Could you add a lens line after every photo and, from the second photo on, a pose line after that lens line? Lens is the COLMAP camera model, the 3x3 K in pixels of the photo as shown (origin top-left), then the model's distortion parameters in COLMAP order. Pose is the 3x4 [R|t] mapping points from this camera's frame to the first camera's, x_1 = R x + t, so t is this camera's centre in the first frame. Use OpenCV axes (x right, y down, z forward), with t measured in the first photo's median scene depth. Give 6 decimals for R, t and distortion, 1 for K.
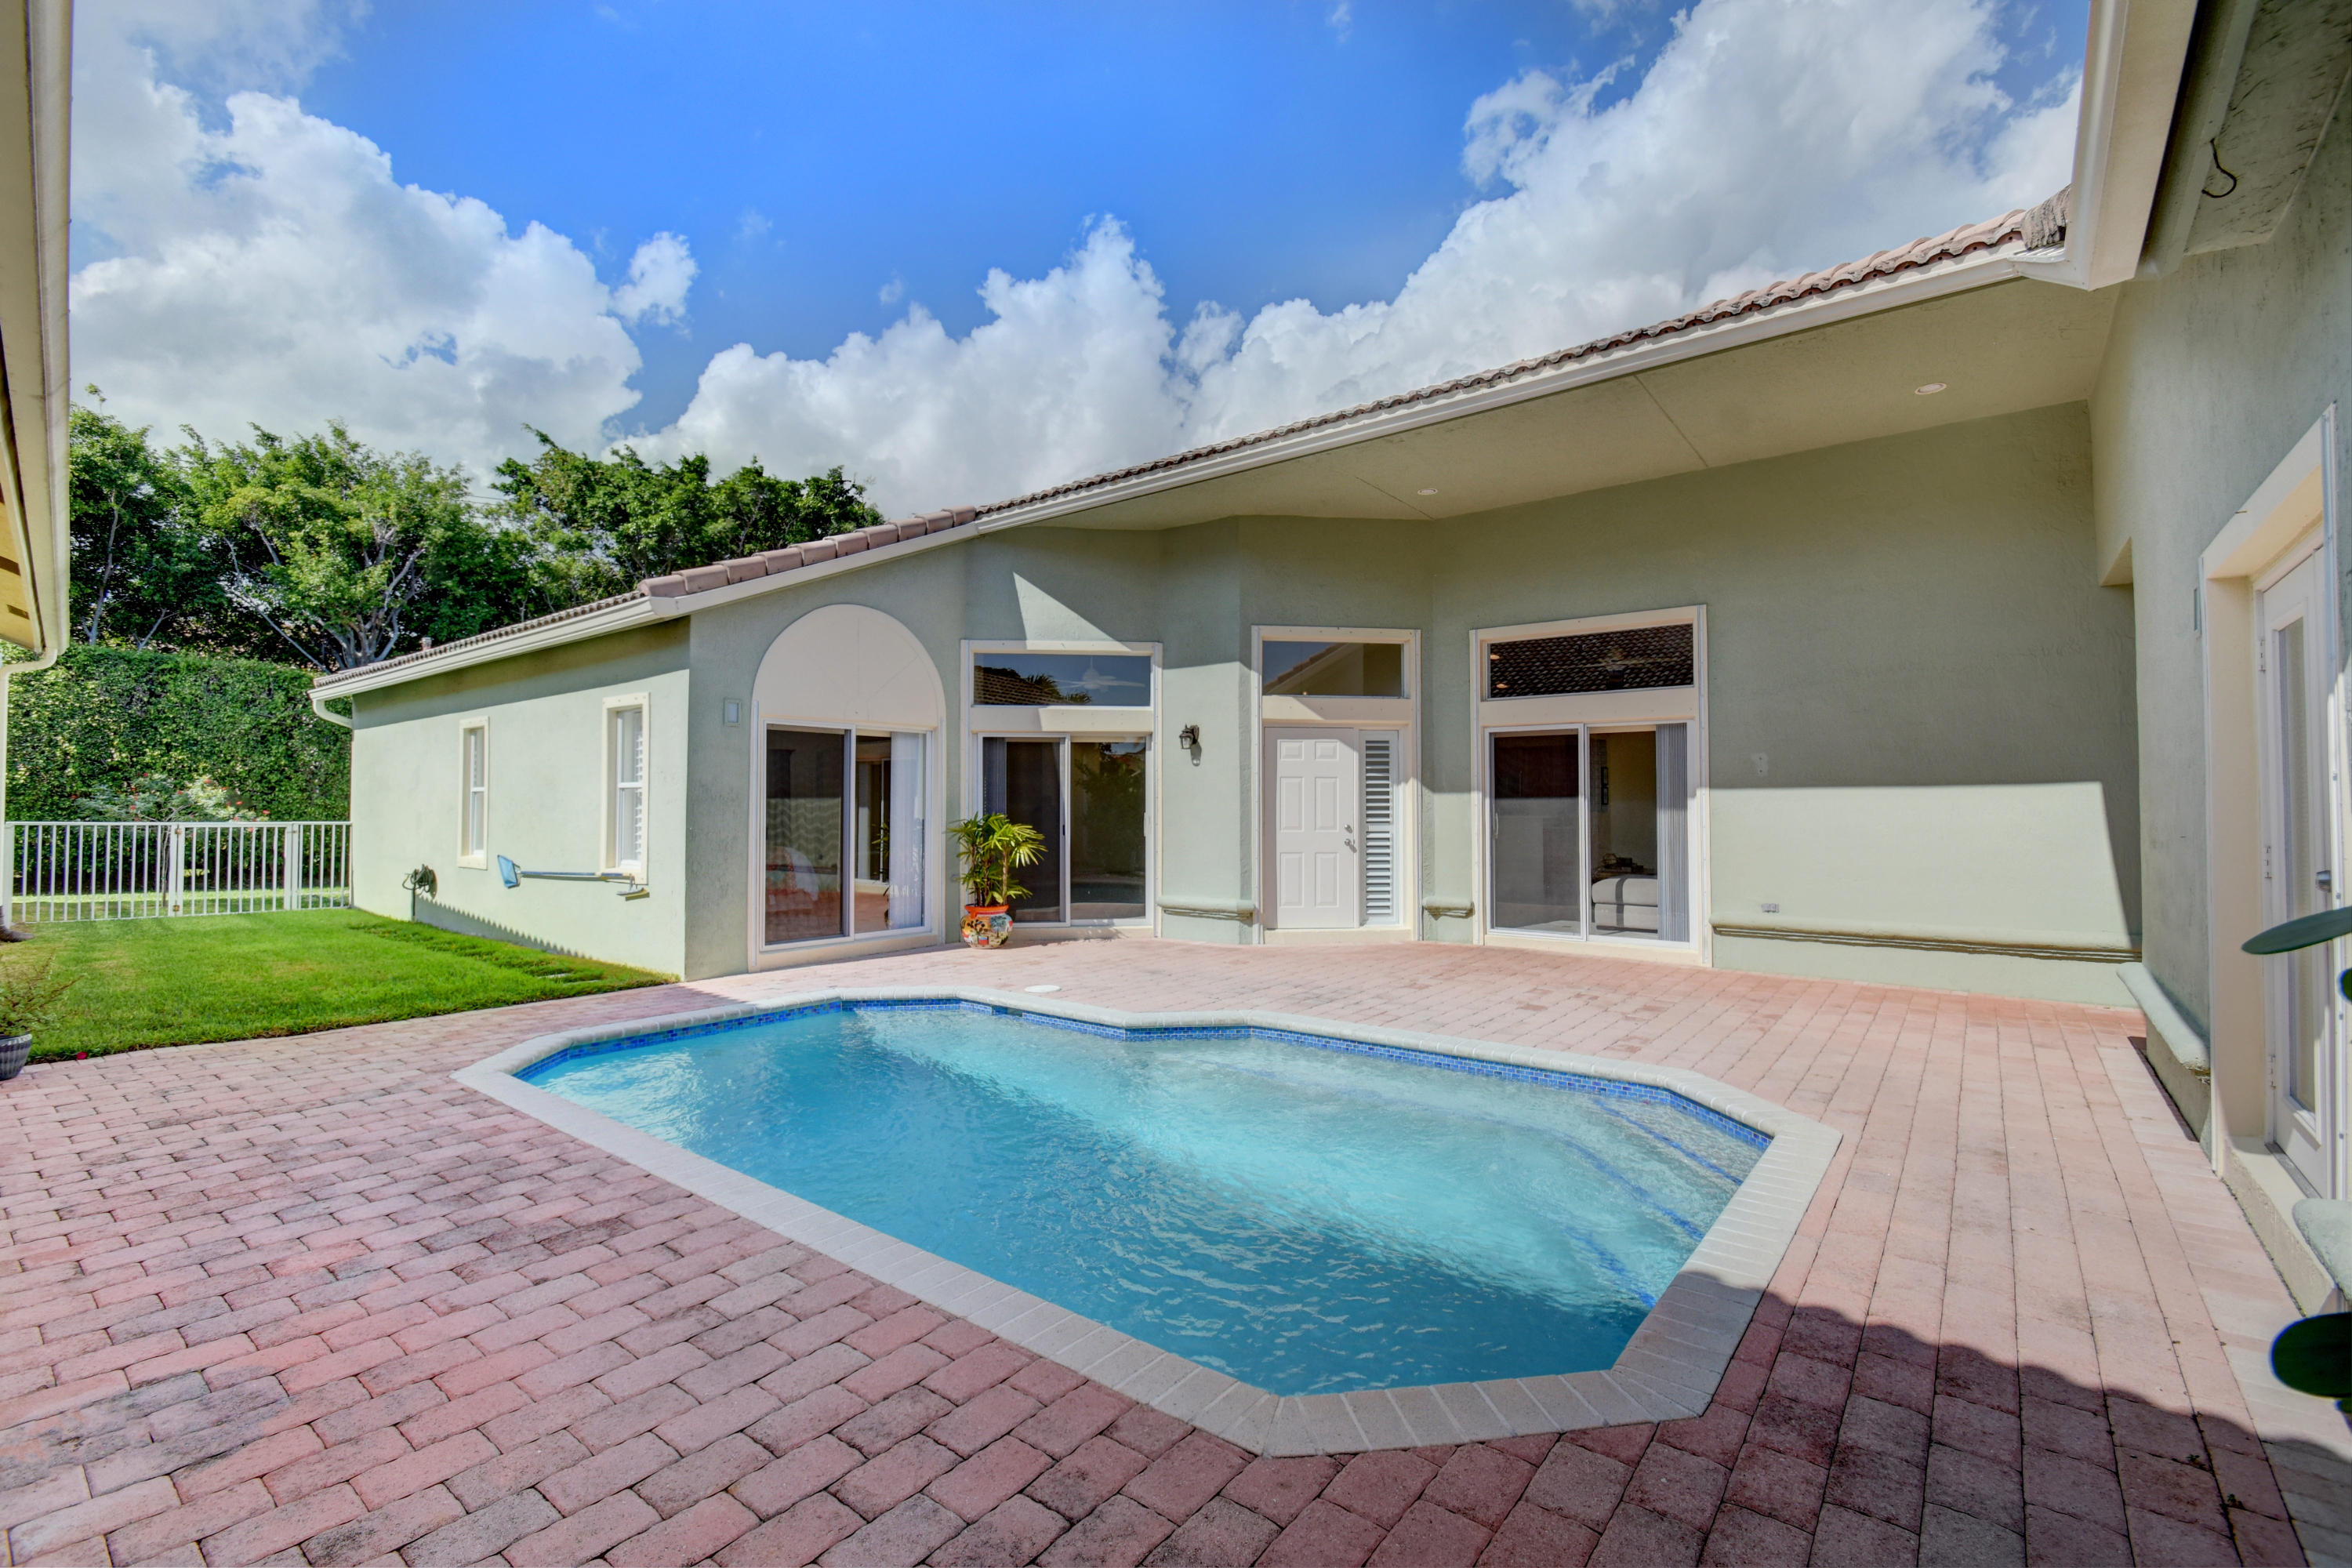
lens RADIAL K [[1025.5, 0, 1172.1], [0, 1025.5, 780.5], [0, 0, 1]] dist [0.006136, -0.012777]
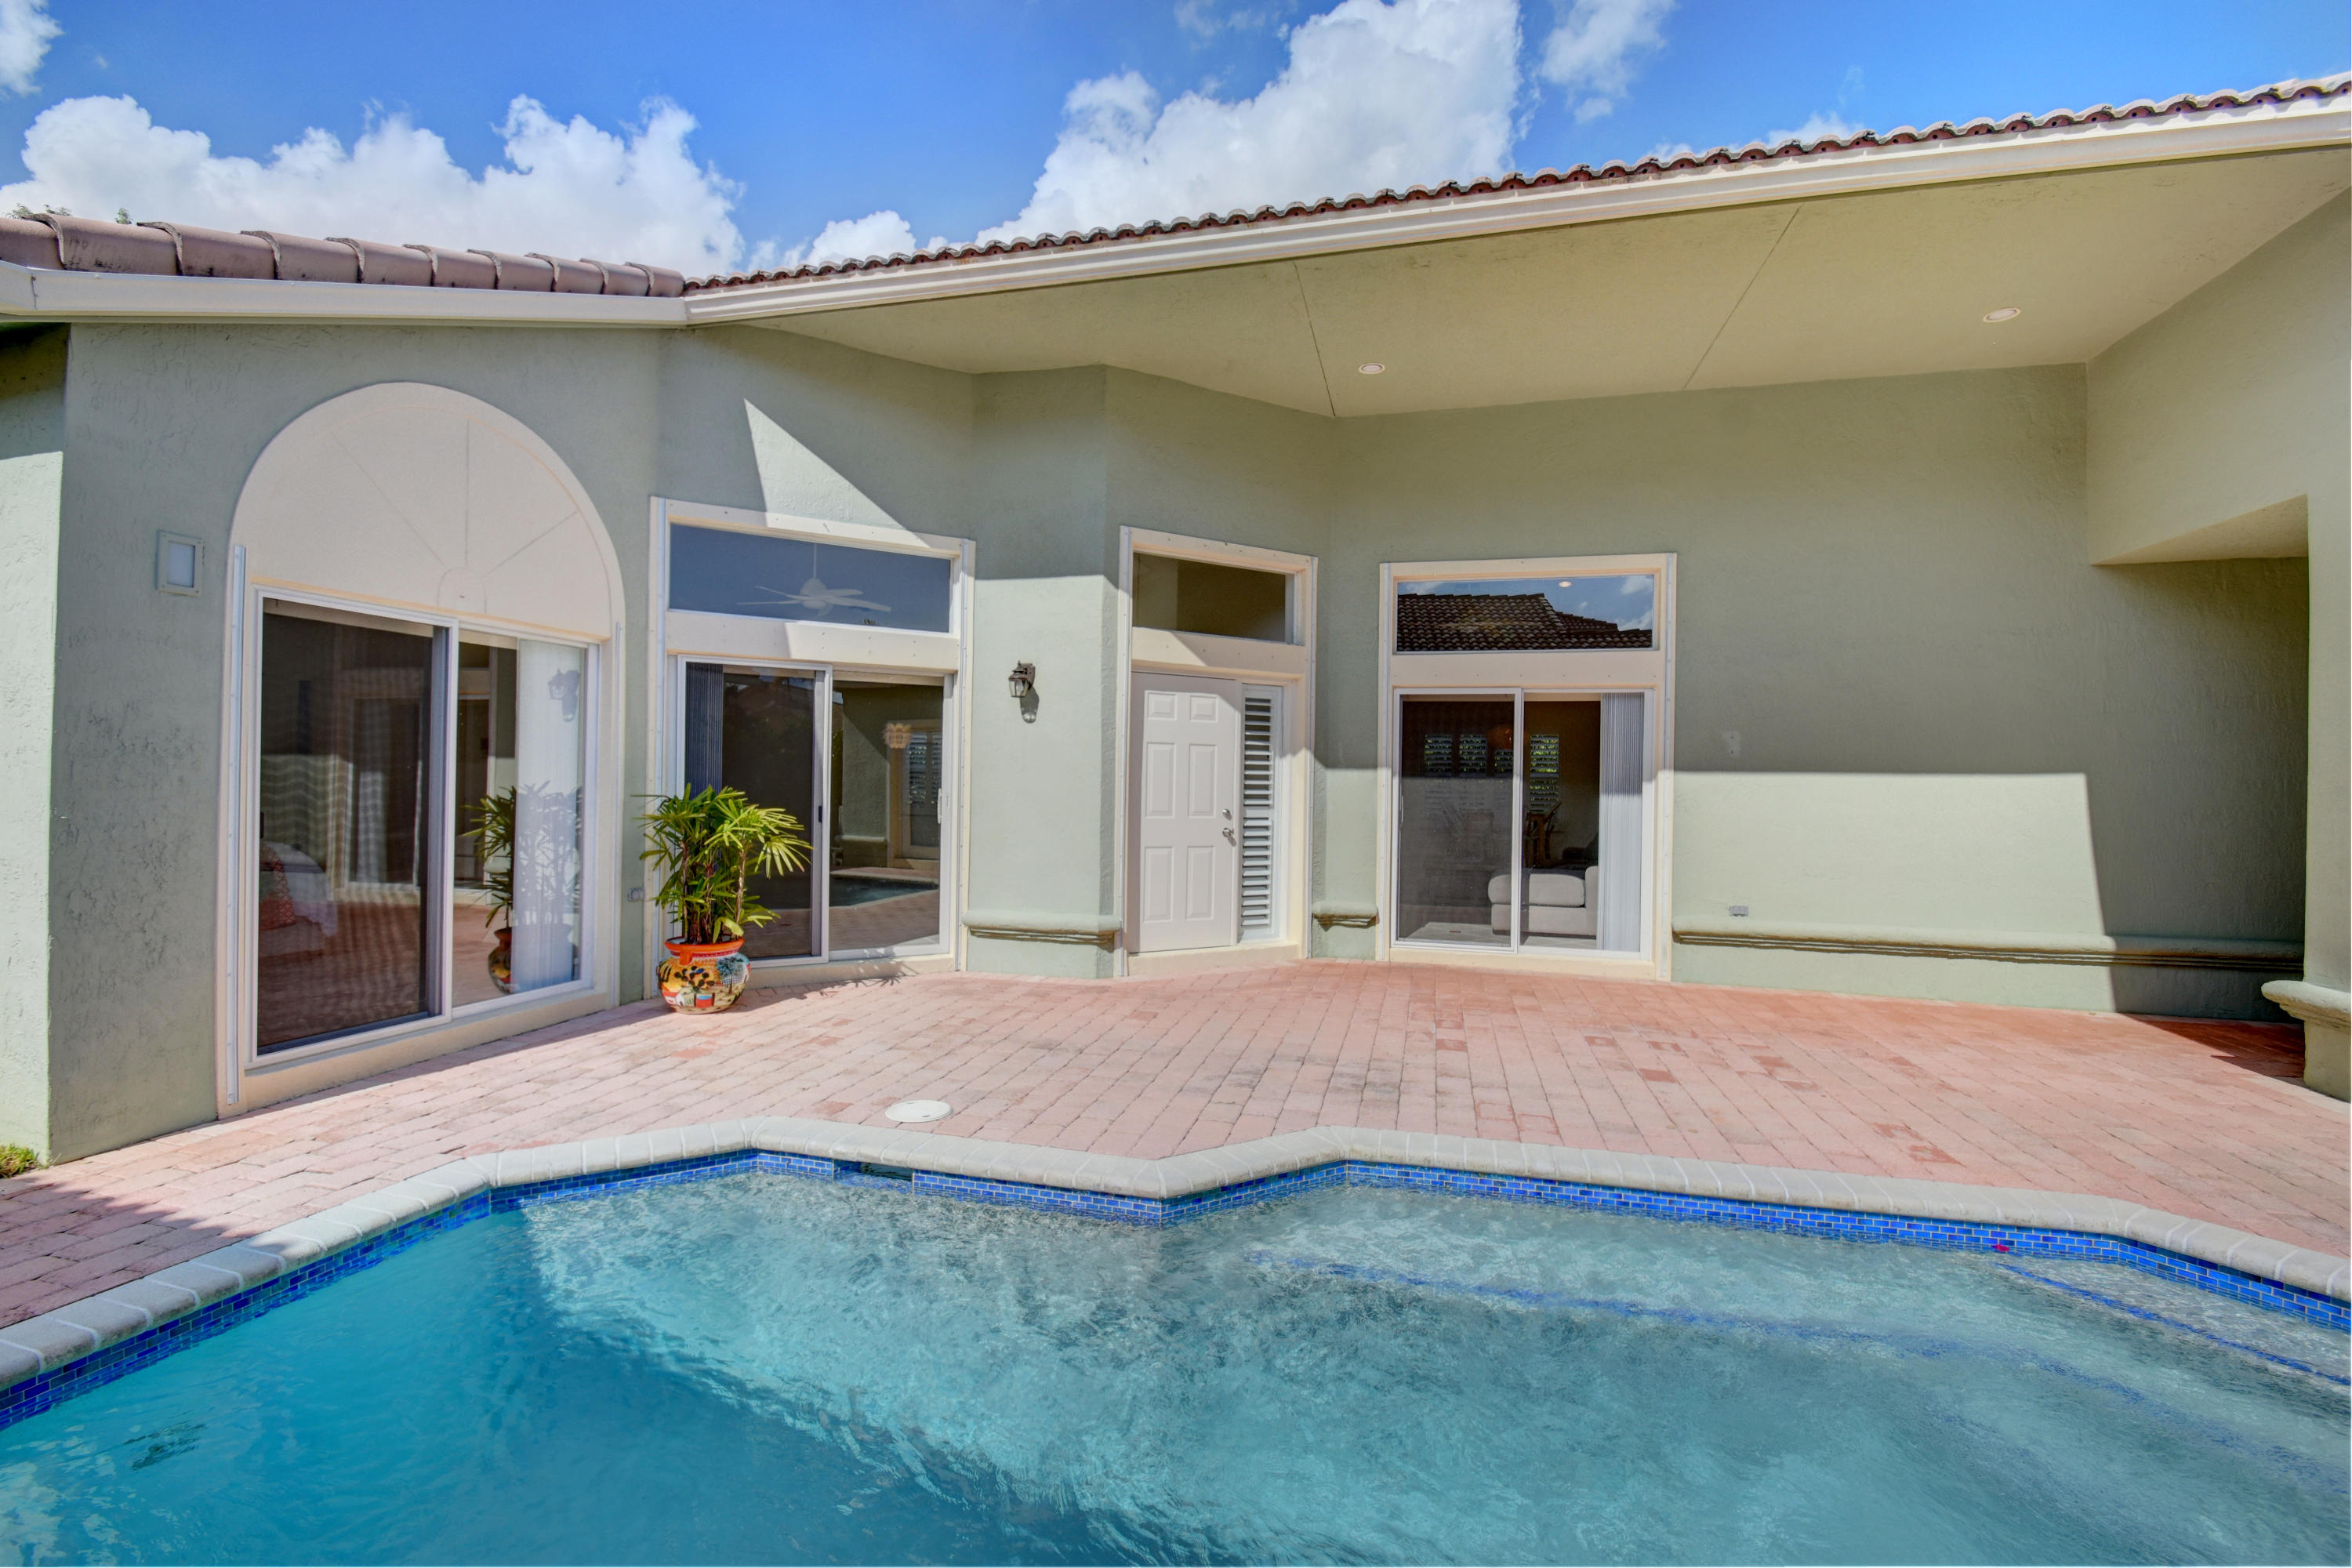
lens RADIAL K [[1025.5, 0, 1169.9], [0, 1025.5, 784.4], [0, 0, 1]] dist [0.006136, -0.012777]
pose [[0.916635, 0.014560, 0.399461, -0.171050], [-0.027298, 0.999284, 0.026216, 0.006873], [-0.398793, -0.034935, 0.916375, 0.339946]]
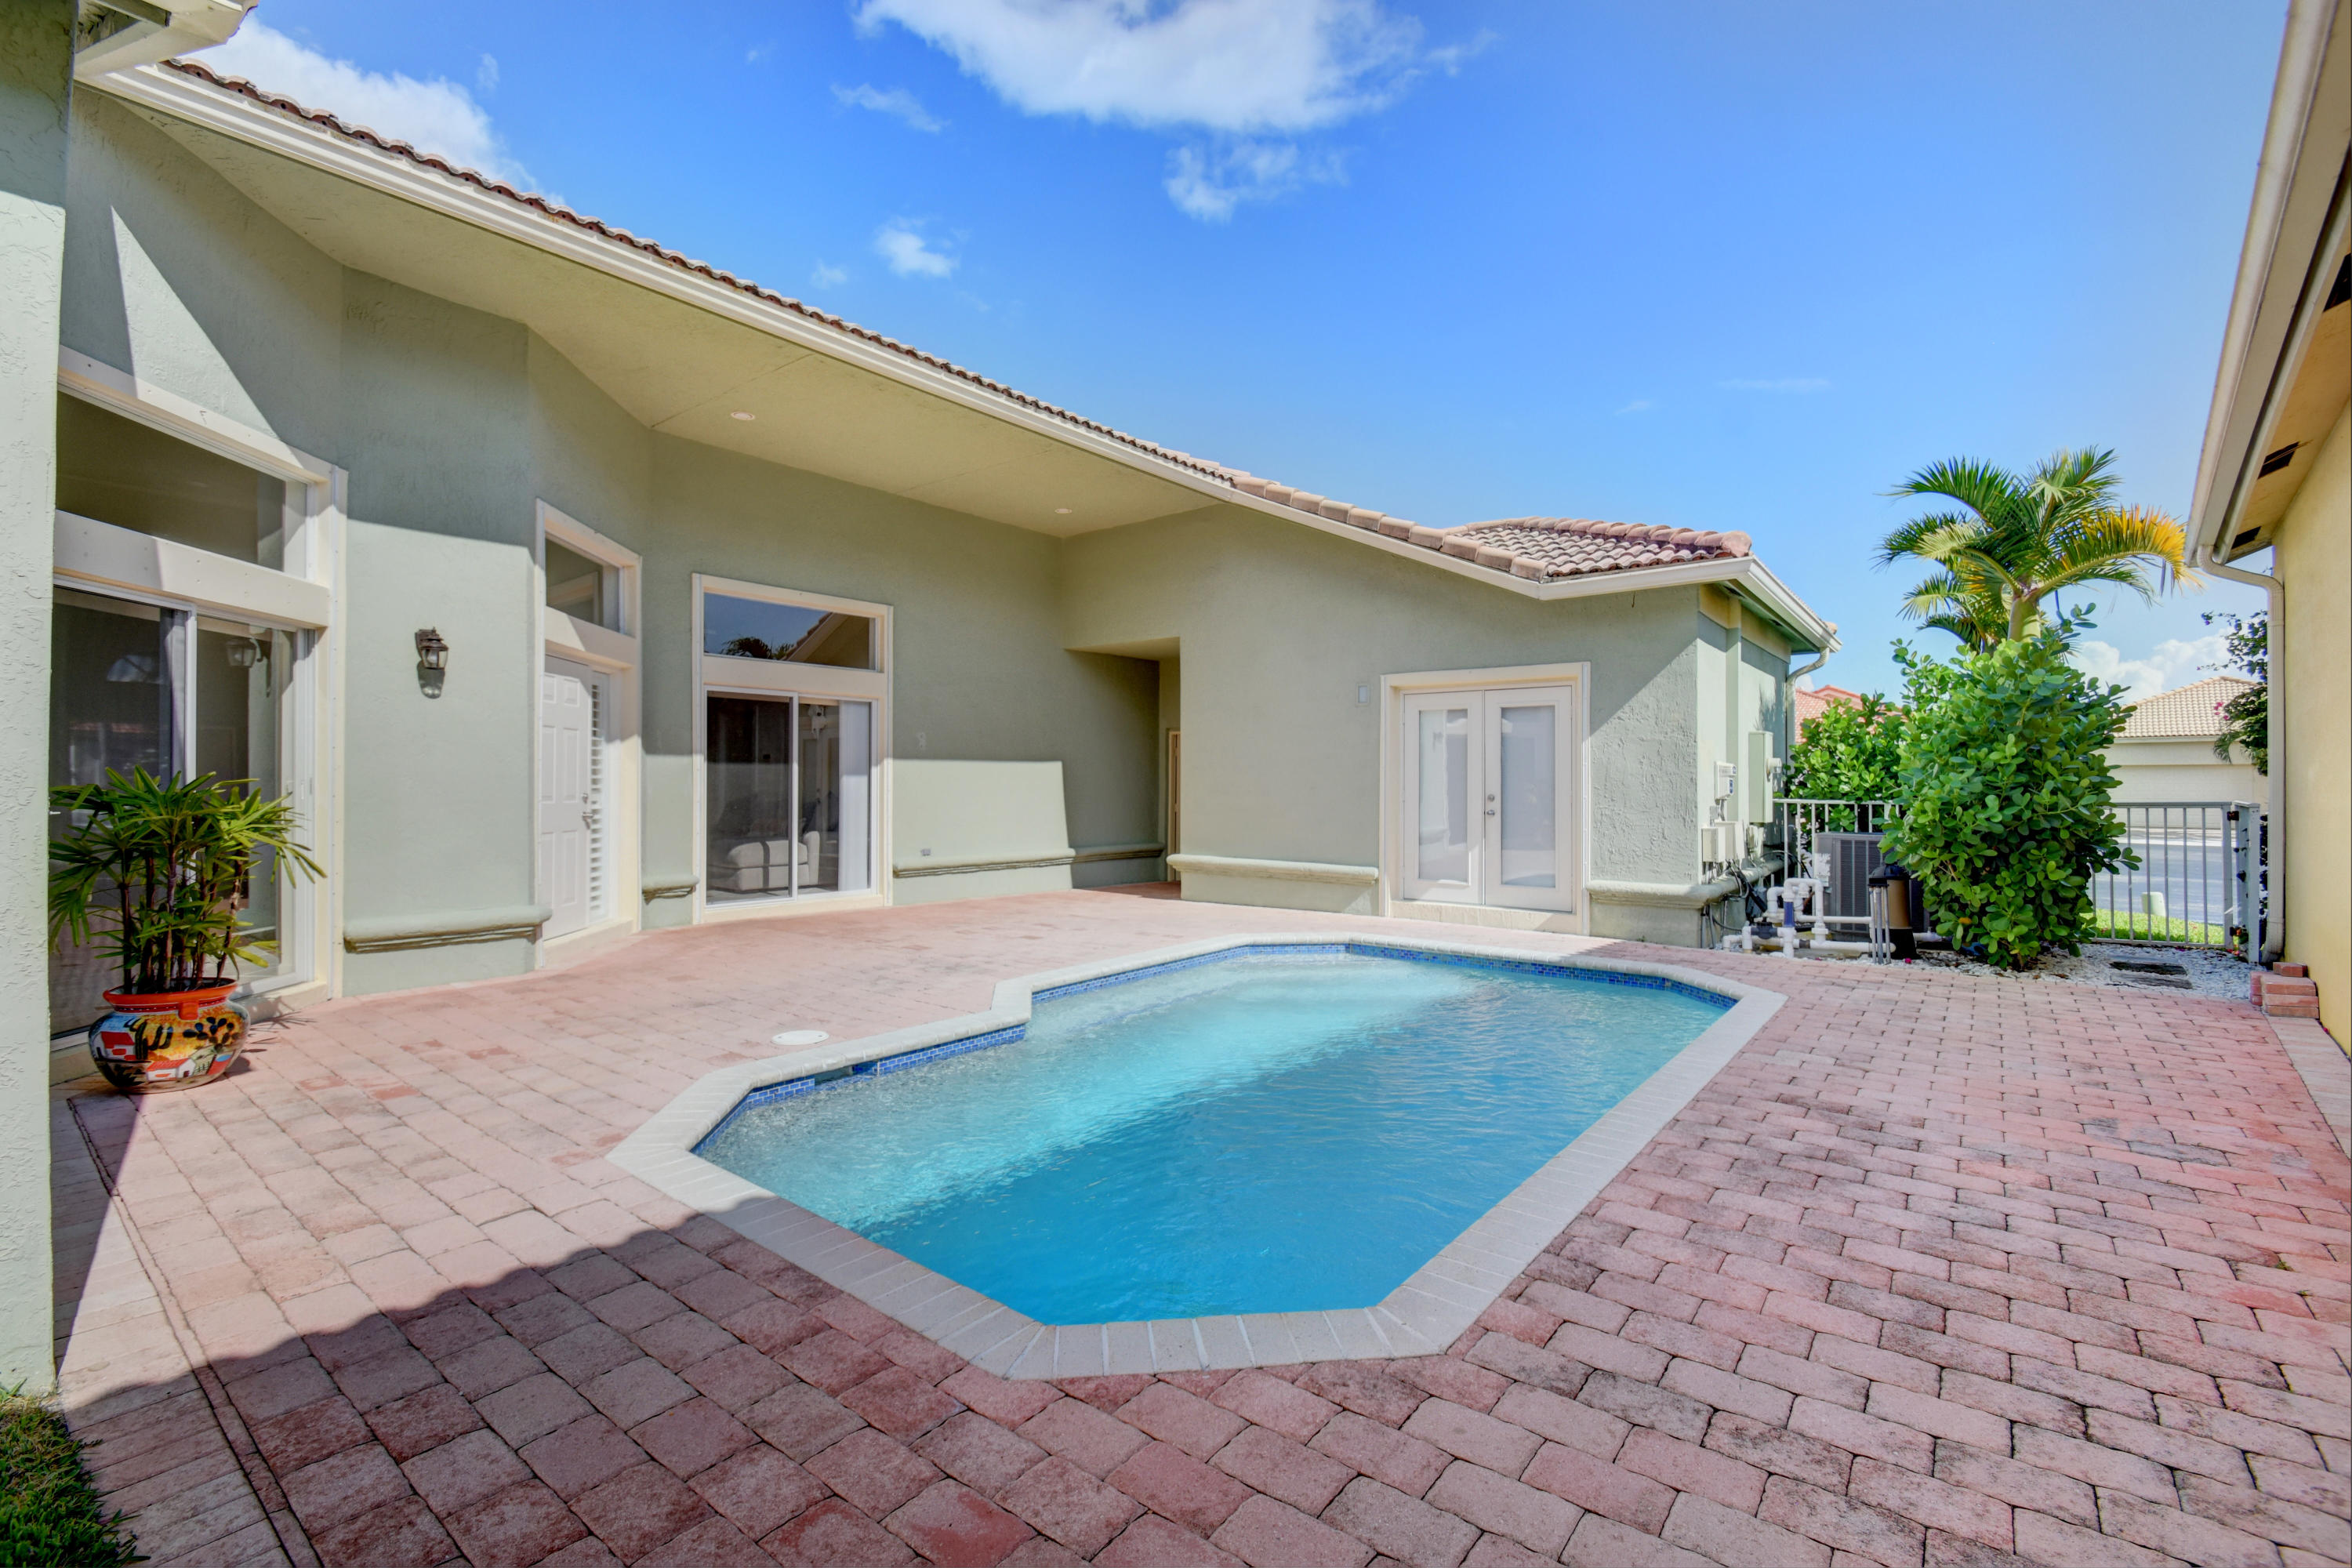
lens RADIAL K [[1025.5, 0, 1157.8], [0, 1025.5, 784.0], [0, 0, 1]] dist [0.006136, -0.012777]
pose [[0.014635, 0.001023, 0.999892, -0.595632], [-0.027243, 0.999629, -0.000624, 0.026254], [-0.999522, -0.027231, 0.014658, 0.583202]]
